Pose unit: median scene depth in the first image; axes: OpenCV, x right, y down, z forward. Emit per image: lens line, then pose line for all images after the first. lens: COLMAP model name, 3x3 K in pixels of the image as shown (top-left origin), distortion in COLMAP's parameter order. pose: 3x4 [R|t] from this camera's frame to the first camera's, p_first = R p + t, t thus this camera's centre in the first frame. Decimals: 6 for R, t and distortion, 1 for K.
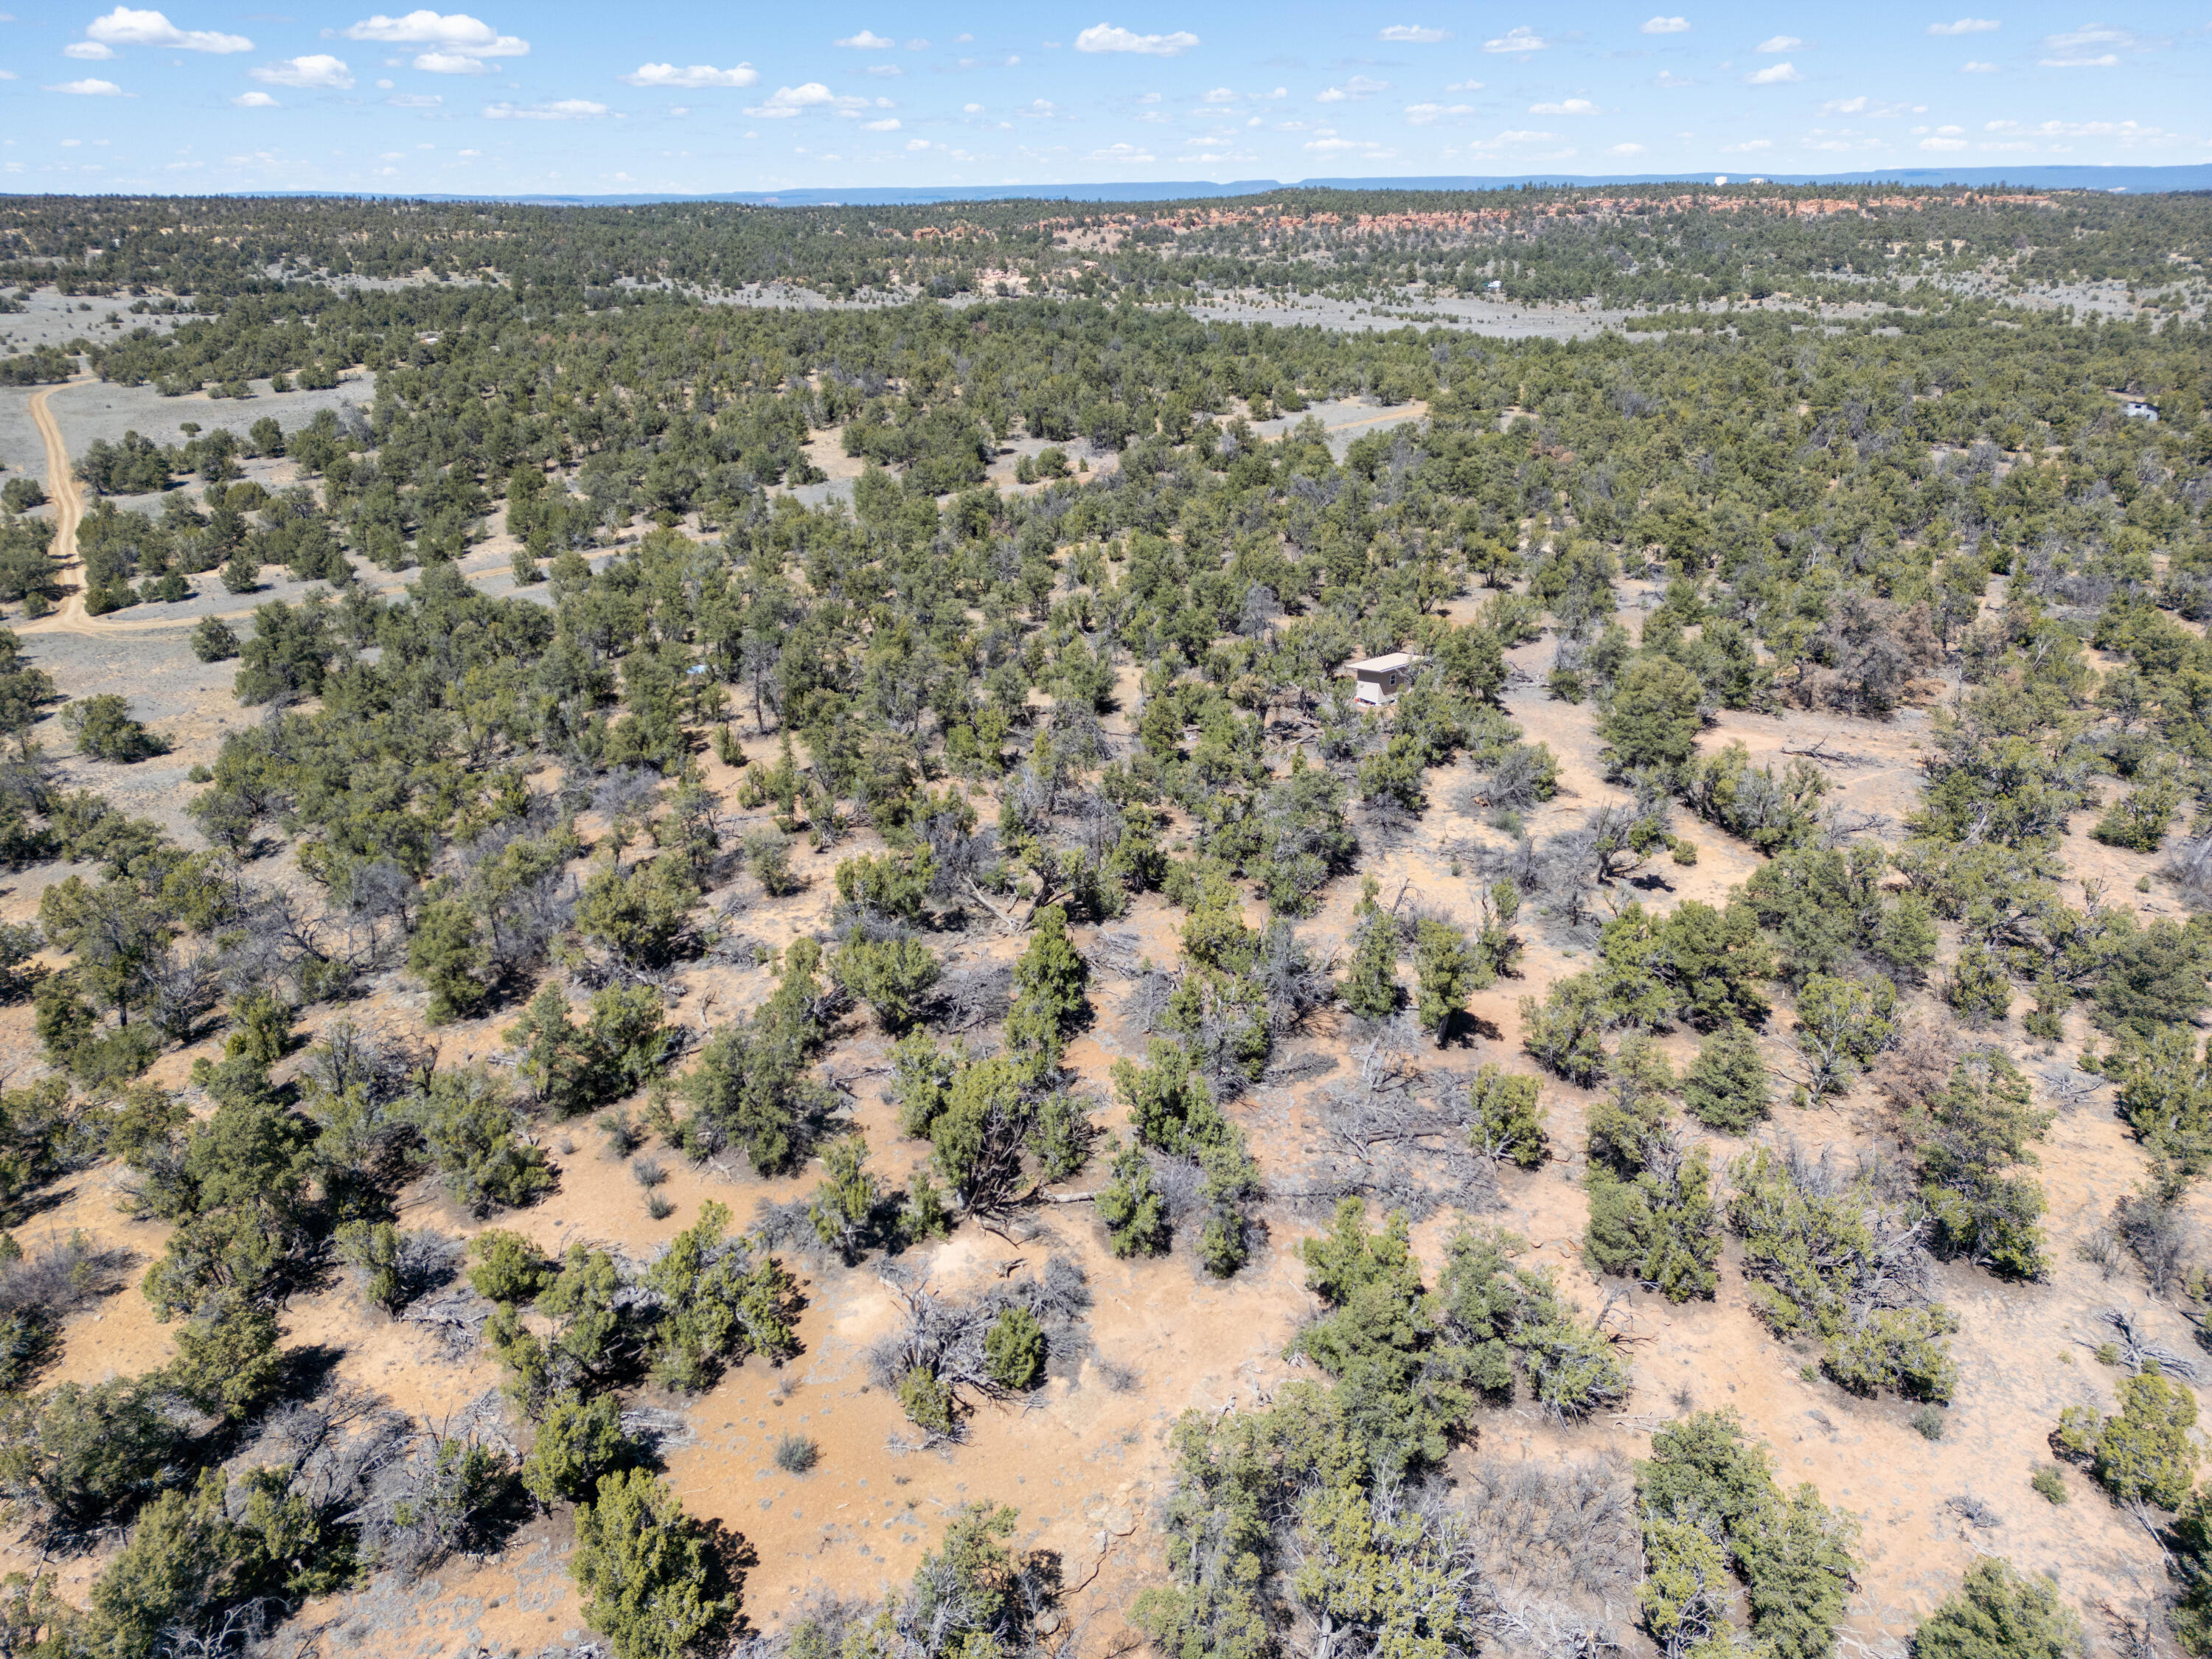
lens RADIAL K [[1537.9, 0, 1107.5], [0, 1537.9, 816.3], [0, 0, 1]] dist [0.065477, -0.046429]
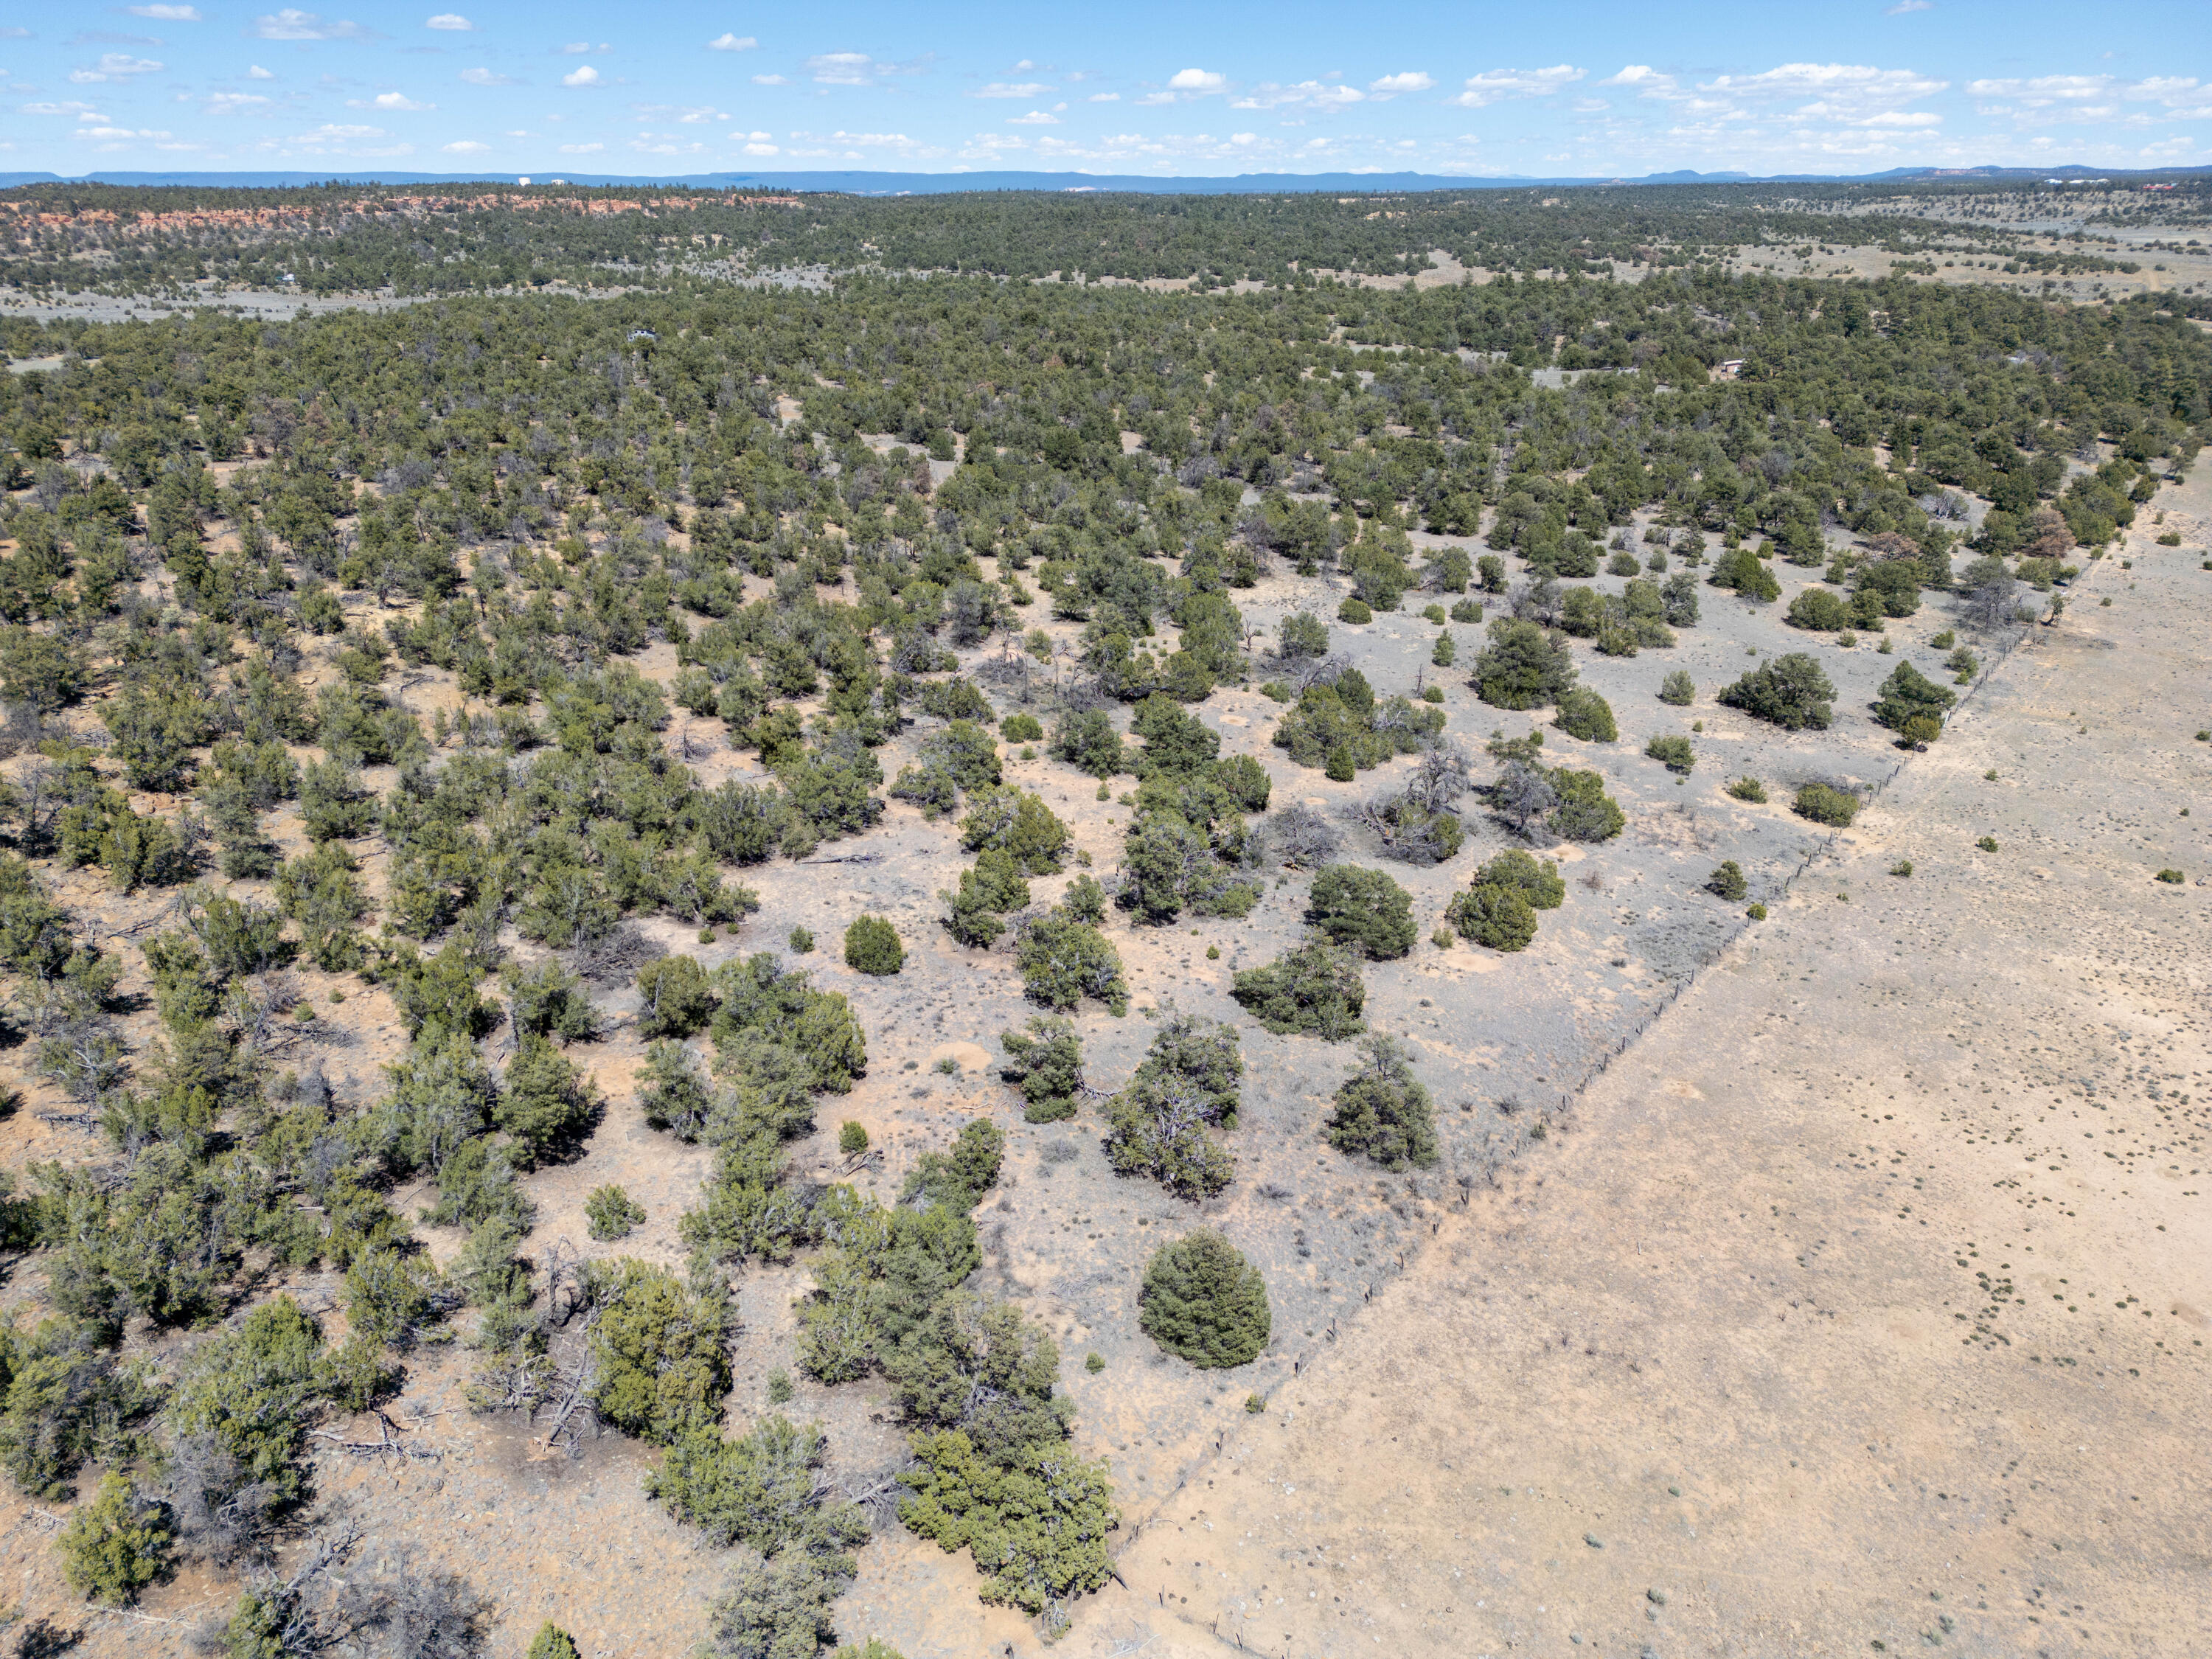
lens RADIAL K [[1537.9, 0, 1105.8], [0, 1537.9, 845.5], [0, 0, 1]] dist [0.065477, -0.046429]
pose [[0.795788, -0.241628, 0.555282, 0.011407], [0.232631, 0.968569, 0.088079, 0.060891], [-0.559111, 0.059083, 0.826985, -0.150621]]
